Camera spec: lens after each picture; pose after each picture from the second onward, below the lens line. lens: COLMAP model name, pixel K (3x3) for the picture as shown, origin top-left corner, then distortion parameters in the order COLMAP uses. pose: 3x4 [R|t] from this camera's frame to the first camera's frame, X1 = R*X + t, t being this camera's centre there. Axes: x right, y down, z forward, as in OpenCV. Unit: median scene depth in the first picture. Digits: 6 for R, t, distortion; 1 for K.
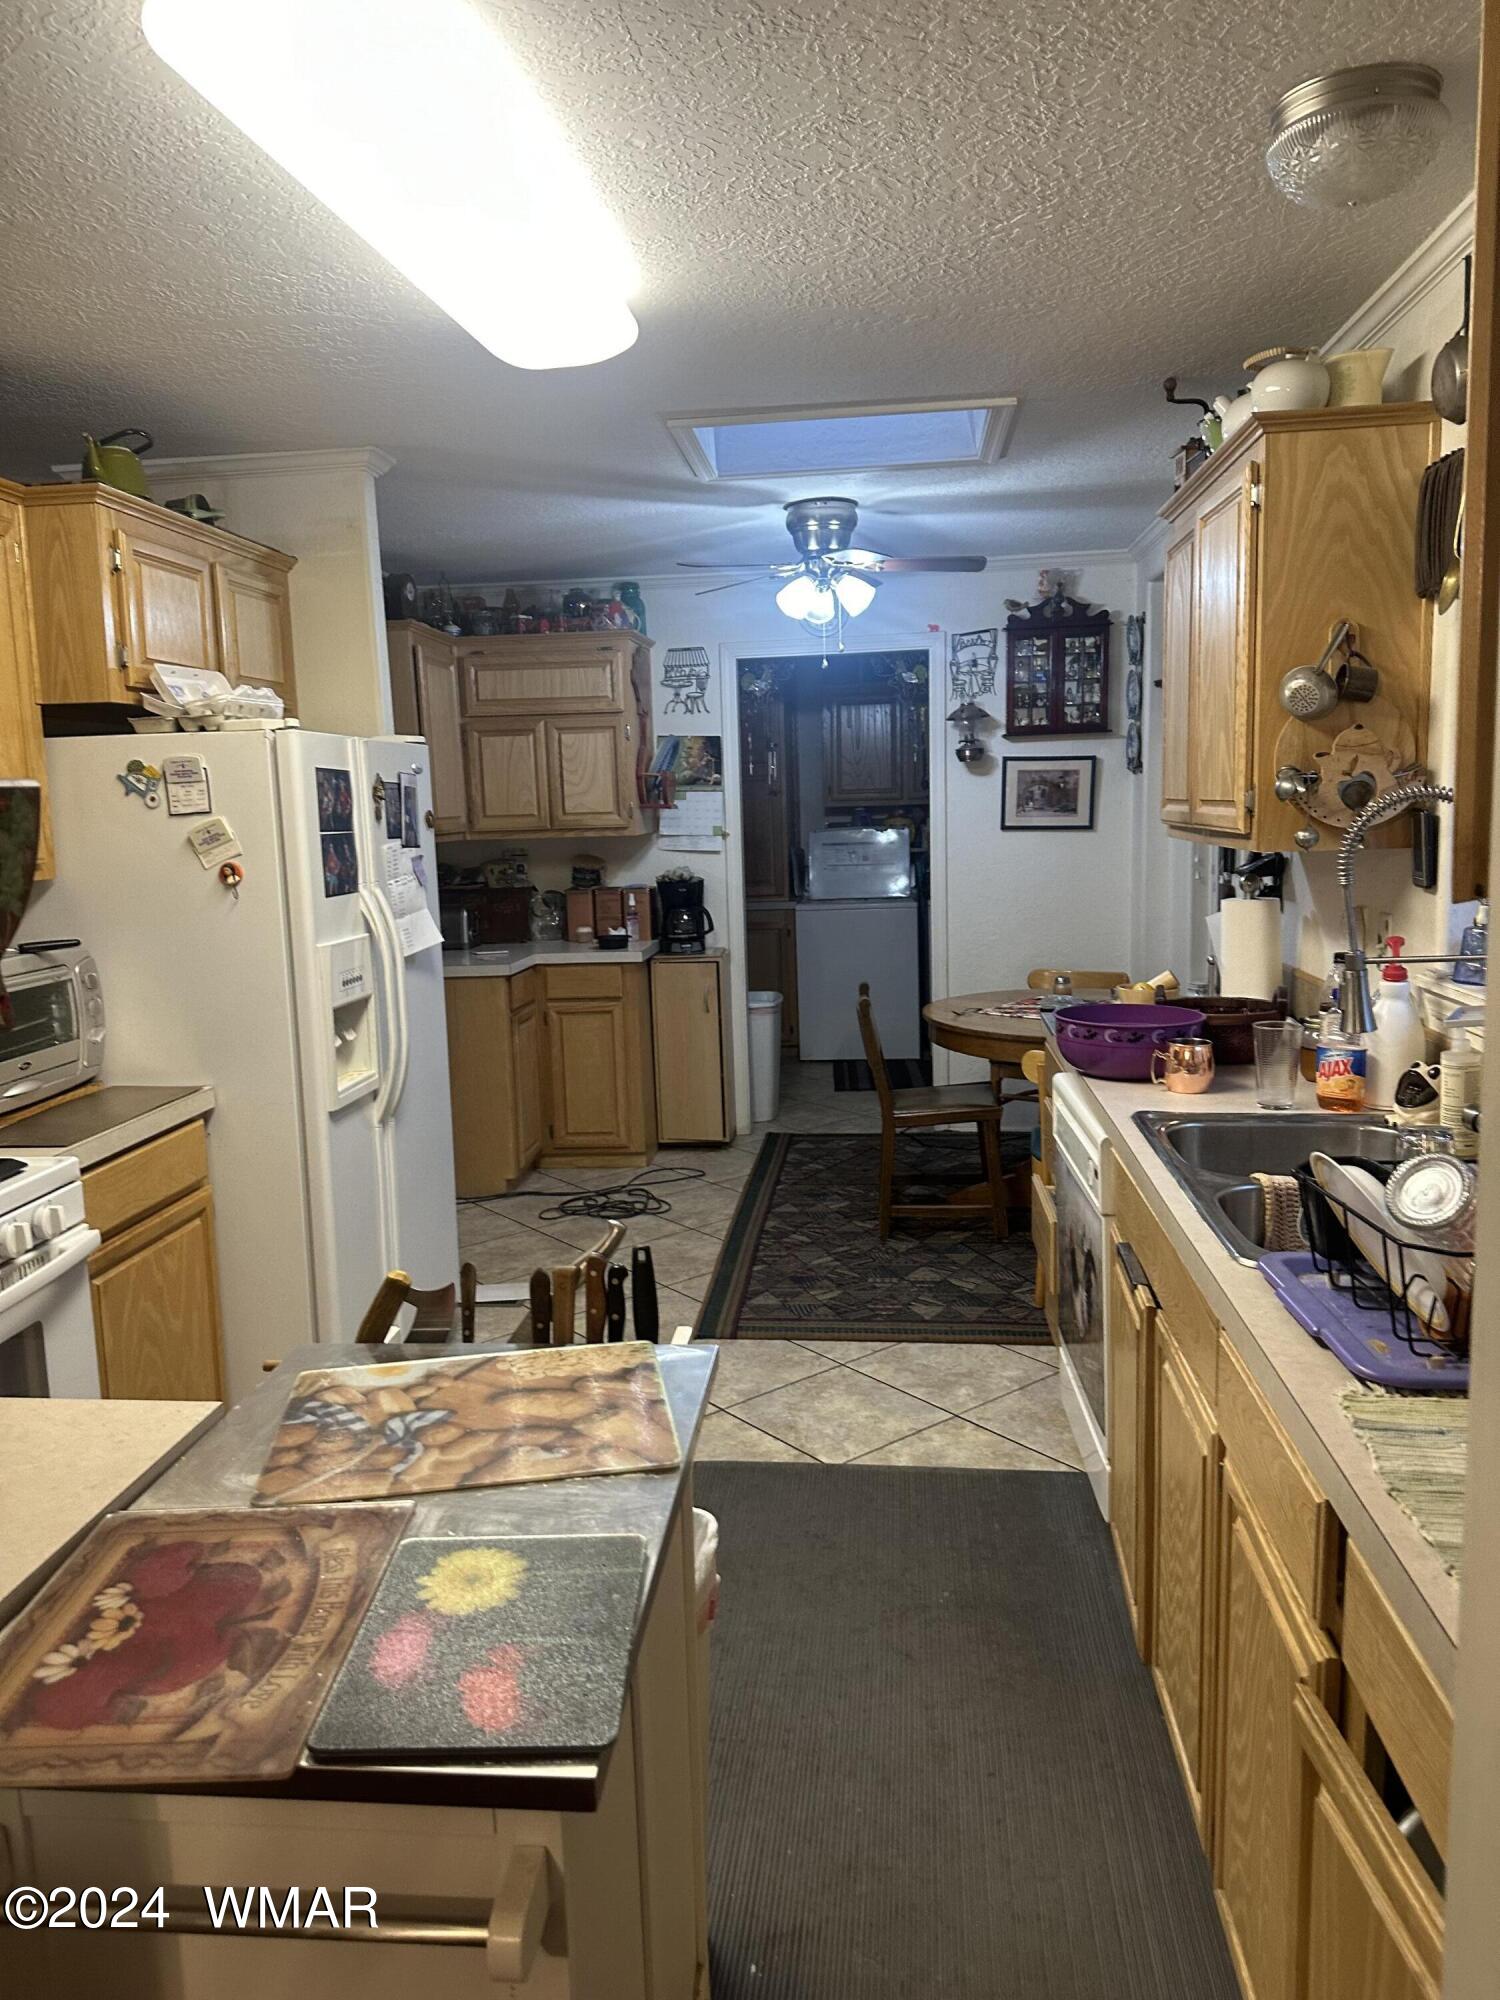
lens RADIAL K [[1409.4, 0, 755.5], [0, 1409.4, 997.2], [0, 0, 1]] dist [0.022092, -0.010515]
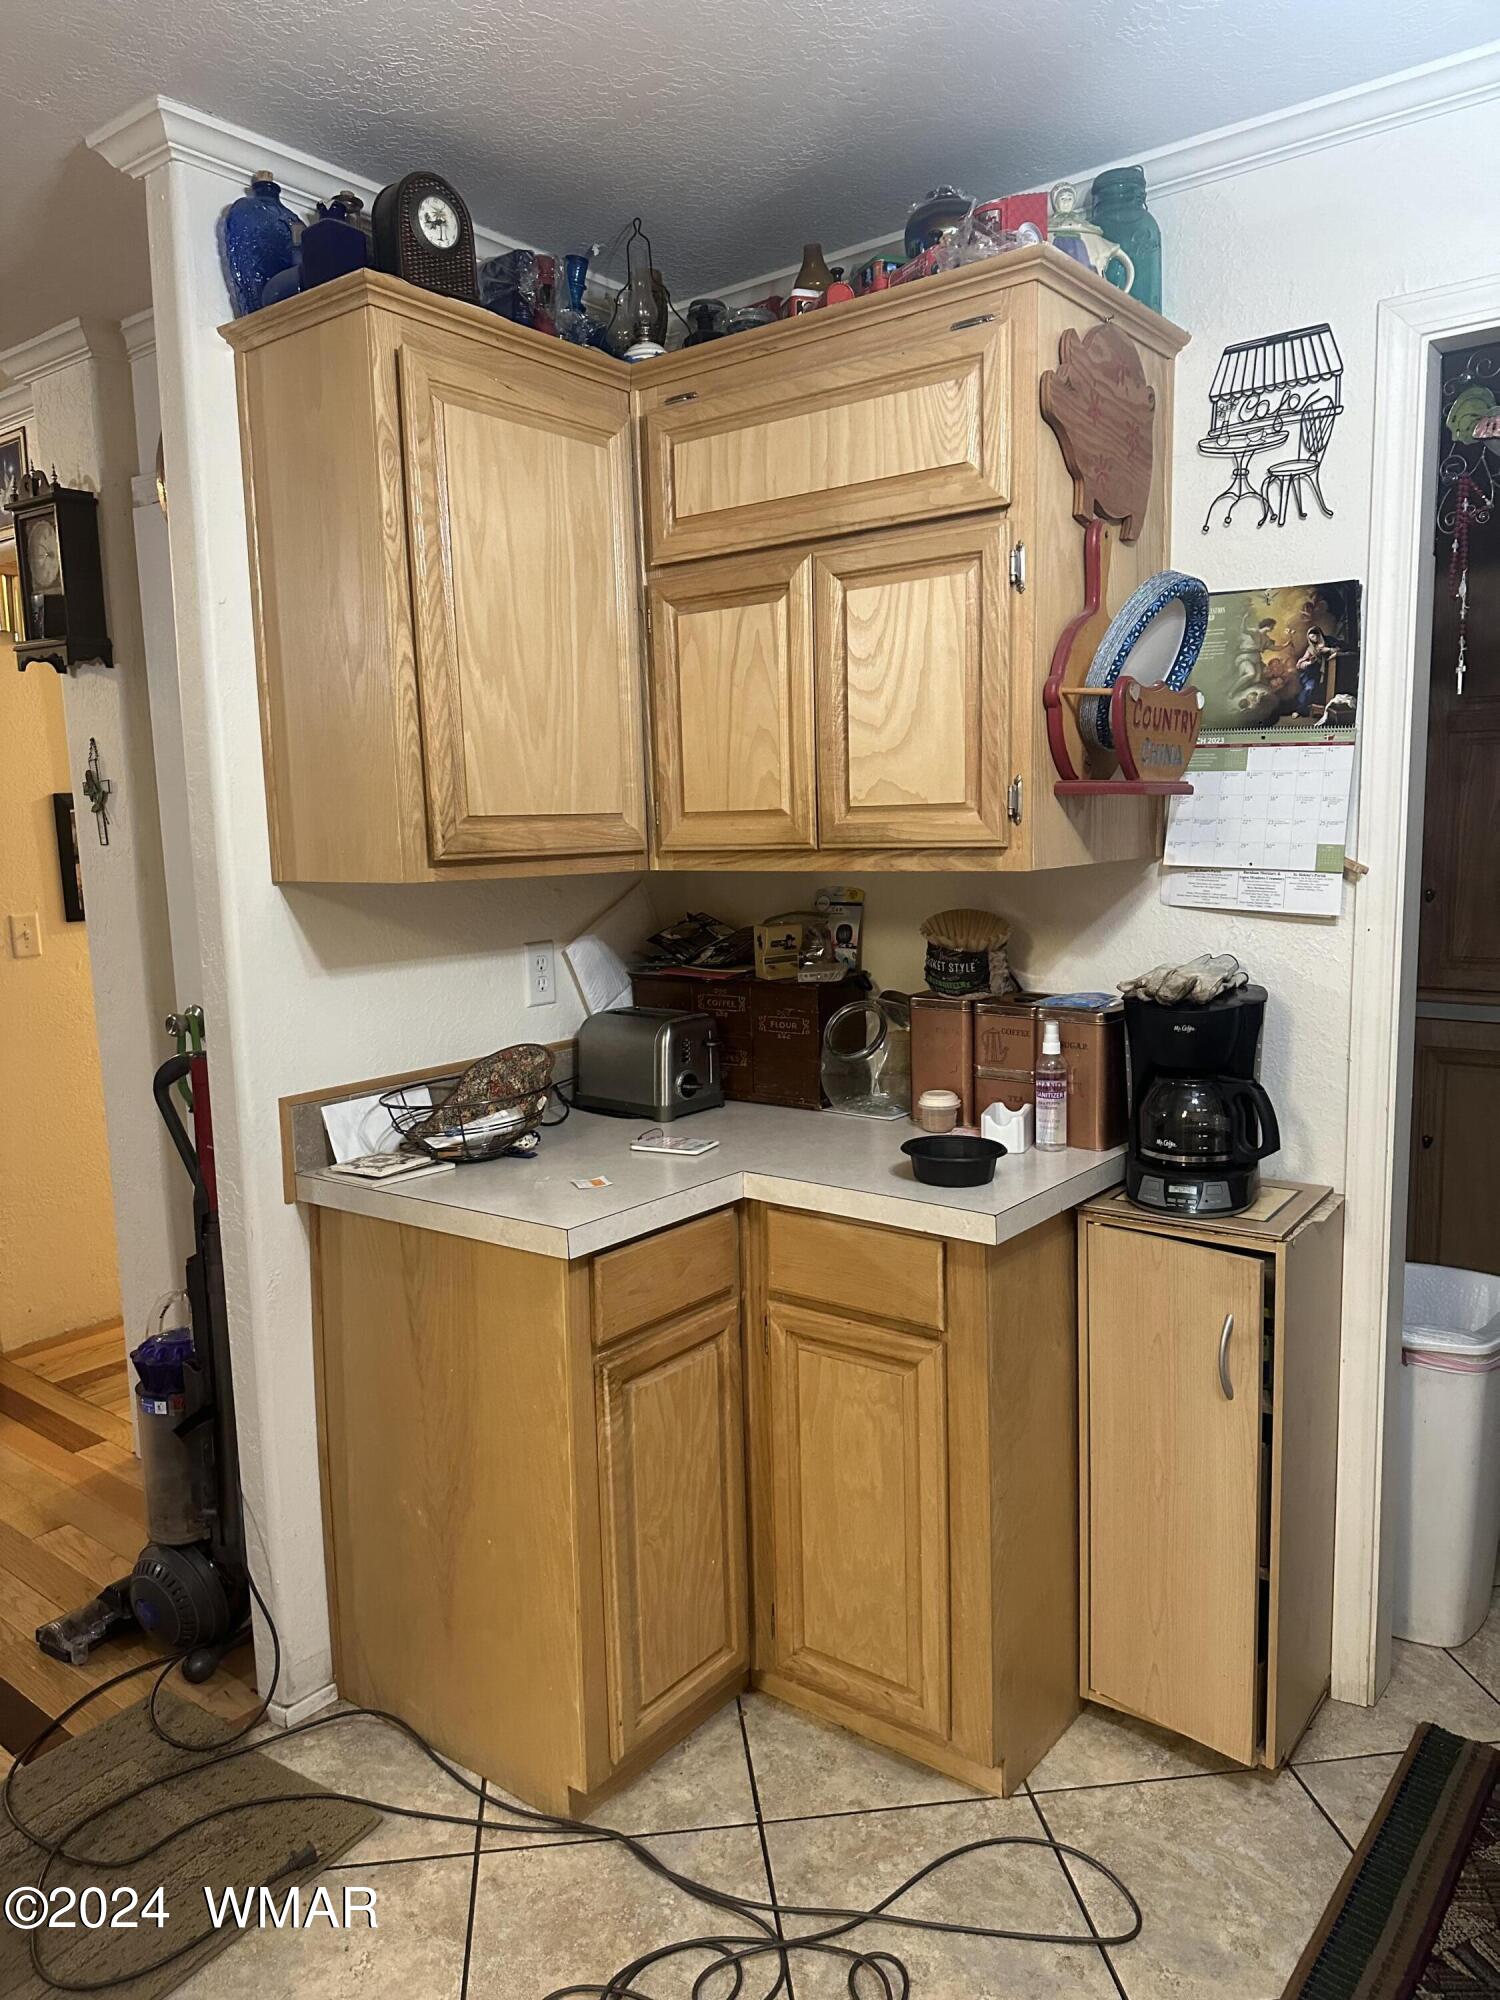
lens RADIAL K [[1409.4, 0, 748.5], [0, 1409.4, 1013.4], [0, 0, 1]] dist [0.022092, -0.010515]
pose [[0.844077, 0.082630, -0.529817, 0.040771], [-0.073785, 0.996555, 0.037872, -0.083455], [0.531121, 0.007126, 0.847266, 0.635873]]
